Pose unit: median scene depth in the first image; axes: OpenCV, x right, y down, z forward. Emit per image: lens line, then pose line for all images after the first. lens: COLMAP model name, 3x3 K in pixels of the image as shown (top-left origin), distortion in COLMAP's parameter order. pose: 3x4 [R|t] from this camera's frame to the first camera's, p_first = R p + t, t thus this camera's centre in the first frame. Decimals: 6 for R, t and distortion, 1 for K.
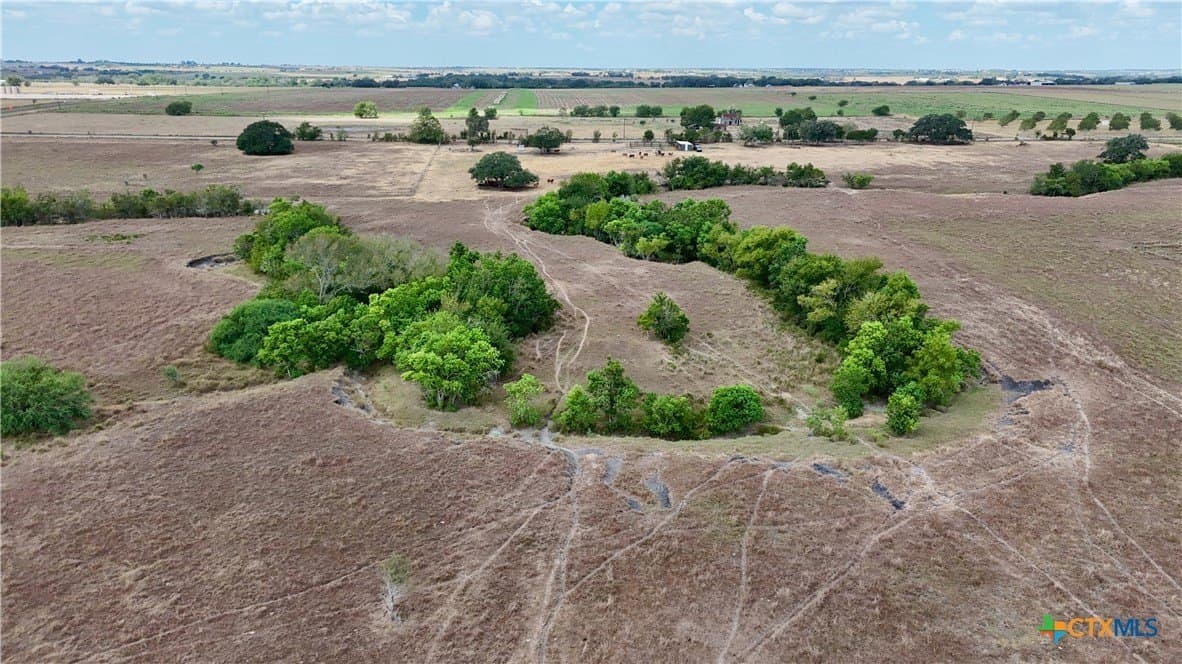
lens RADIAL K [[862.2, 0, 591.0], [0, 862.2, 332.0], [0, 0, 1]] dist [0.058839, -0.058040]
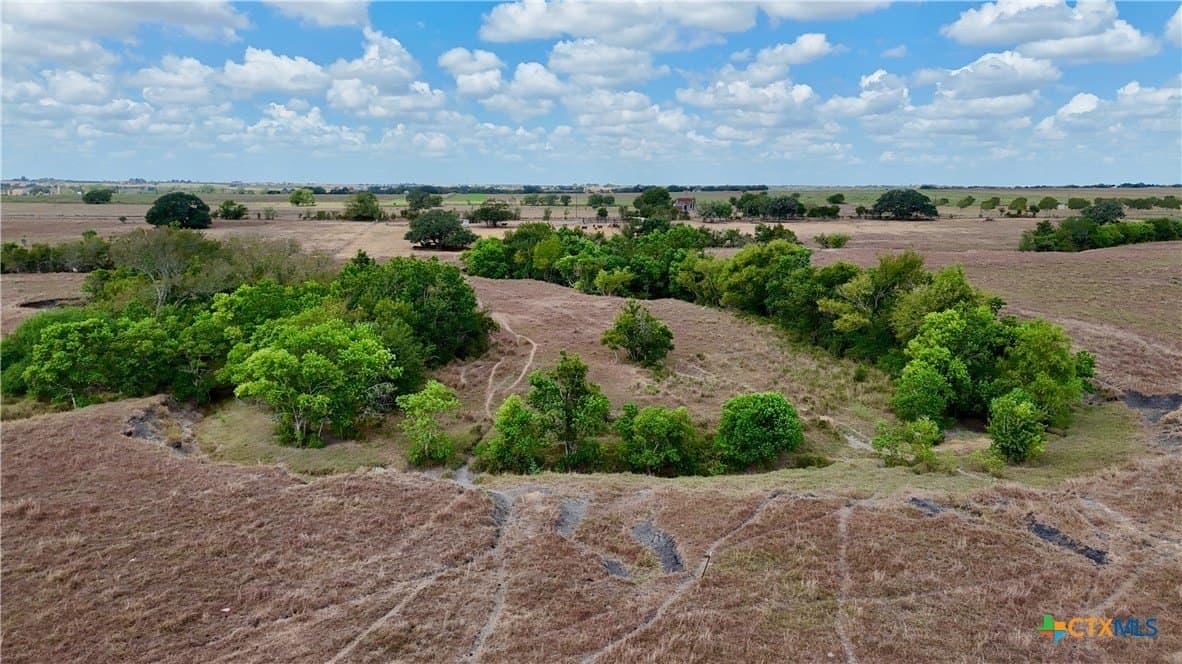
lens RADIAL K [[862.2, 0, 591.0], [0, 862.2, 332.0], [0, 0, 1]] dist [0.058839, -0.058040]
pose [[0.998451, -0.012982, 0.054108, 0.006595], [0.019909, 0.991378, -0.129511, 0.091376], [-0.051960, 0.130387, 0.990101, 0.334103]]
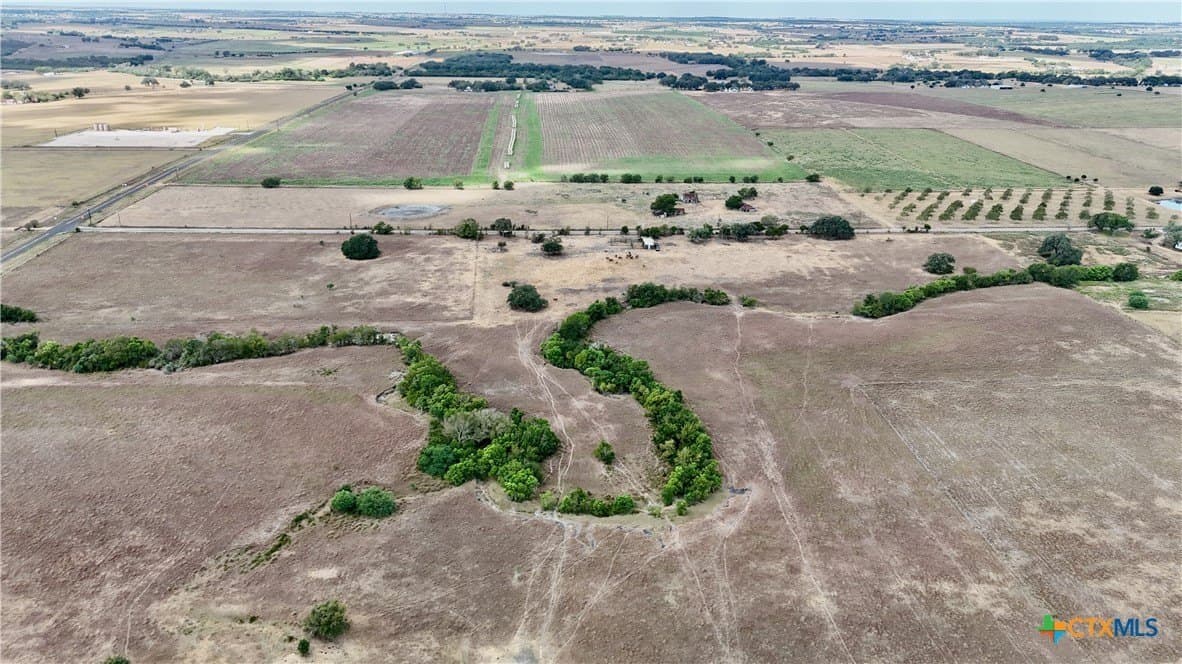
lens RADIAL K [[891.6, 0, 591.0], [0, 891.6, 332.0], [0, 0, 1]] dist [0.081790, -0.056420]
pose [[0.999978, 0.006047, -0.002880, 0.063252], [-0.005816, 0.997189, 0.074696, -0.629455], [0.003323, -0.074678, 0.997202, -1.694831]]
